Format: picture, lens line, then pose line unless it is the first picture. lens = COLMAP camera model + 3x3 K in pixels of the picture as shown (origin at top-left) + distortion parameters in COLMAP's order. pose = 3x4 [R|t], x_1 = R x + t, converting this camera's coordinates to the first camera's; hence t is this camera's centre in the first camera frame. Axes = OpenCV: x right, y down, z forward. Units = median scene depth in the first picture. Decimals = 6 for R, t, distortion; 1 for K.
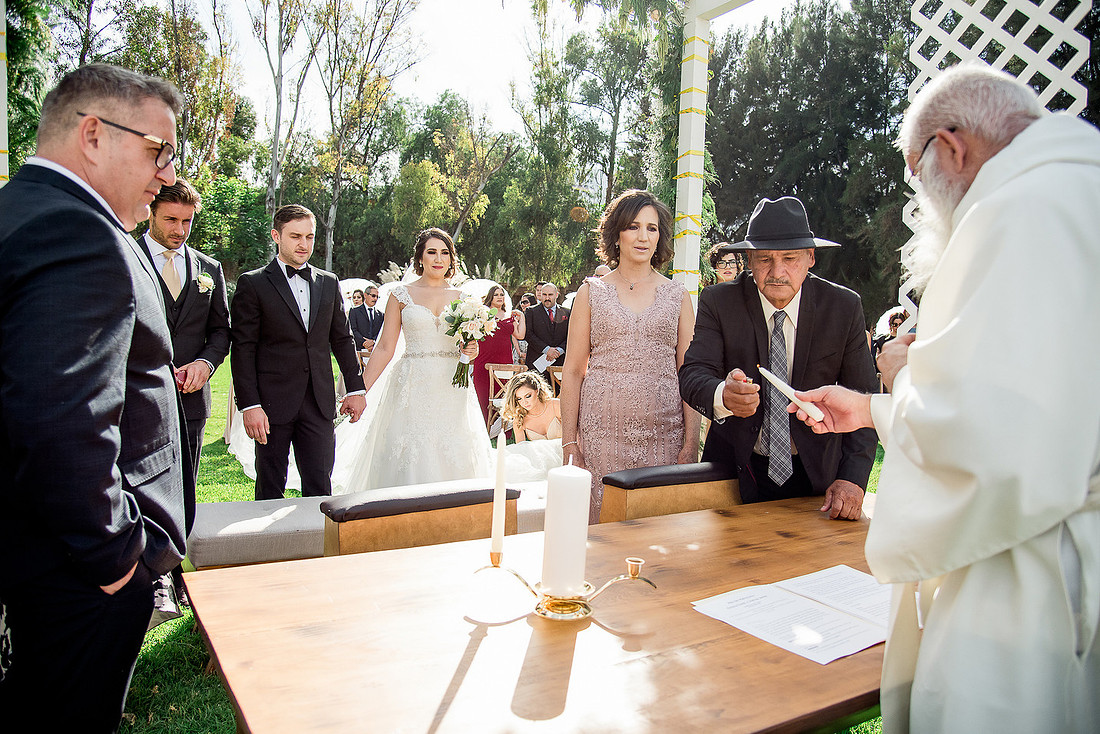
lens RADIAL K [[775.1, 0, 550.0], [0, 775.1, 367.0], [0, 0, 1]] dist [-0.086098, 0.043512]
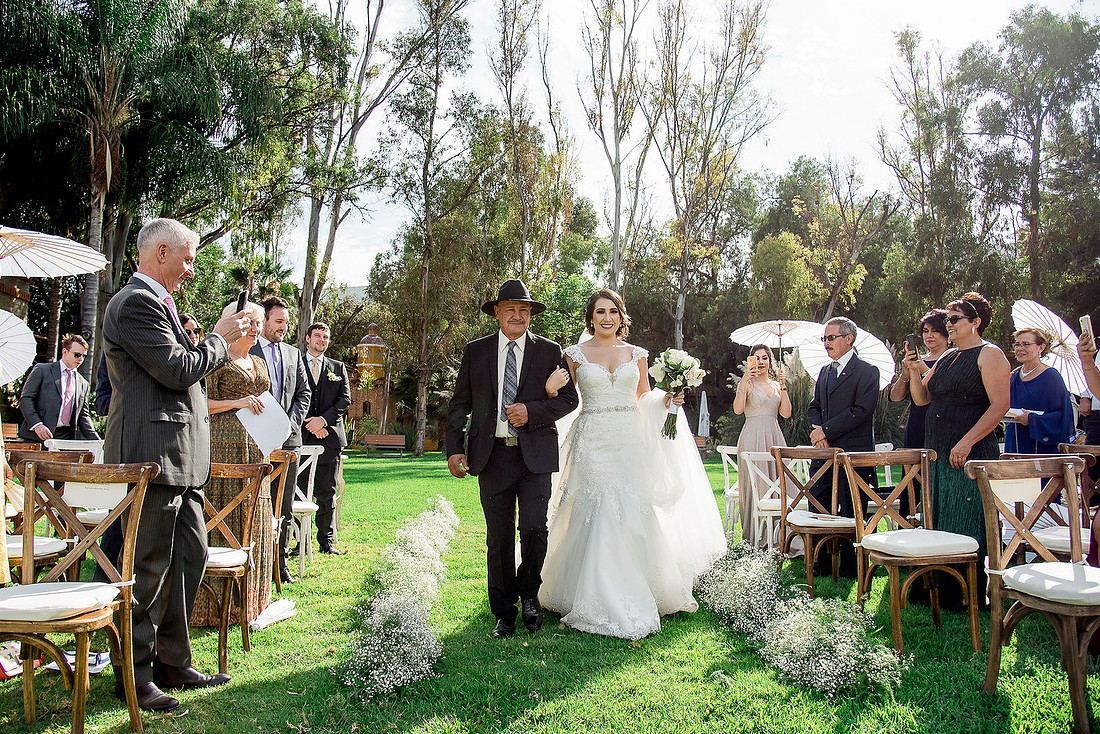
lens RADIAL K [[775.1, 0, 550.0], [0, 775.1, 367.0], [0, 0, 1]] dist [-0.086098, 0.043512]
pose [[0.904903, -0.072246, -0.419442, -0.051828], [0.010171, 0.988878, -0.148383, 0.002188], [0.425497, 0.130006, 0.895573, 0.148754]]
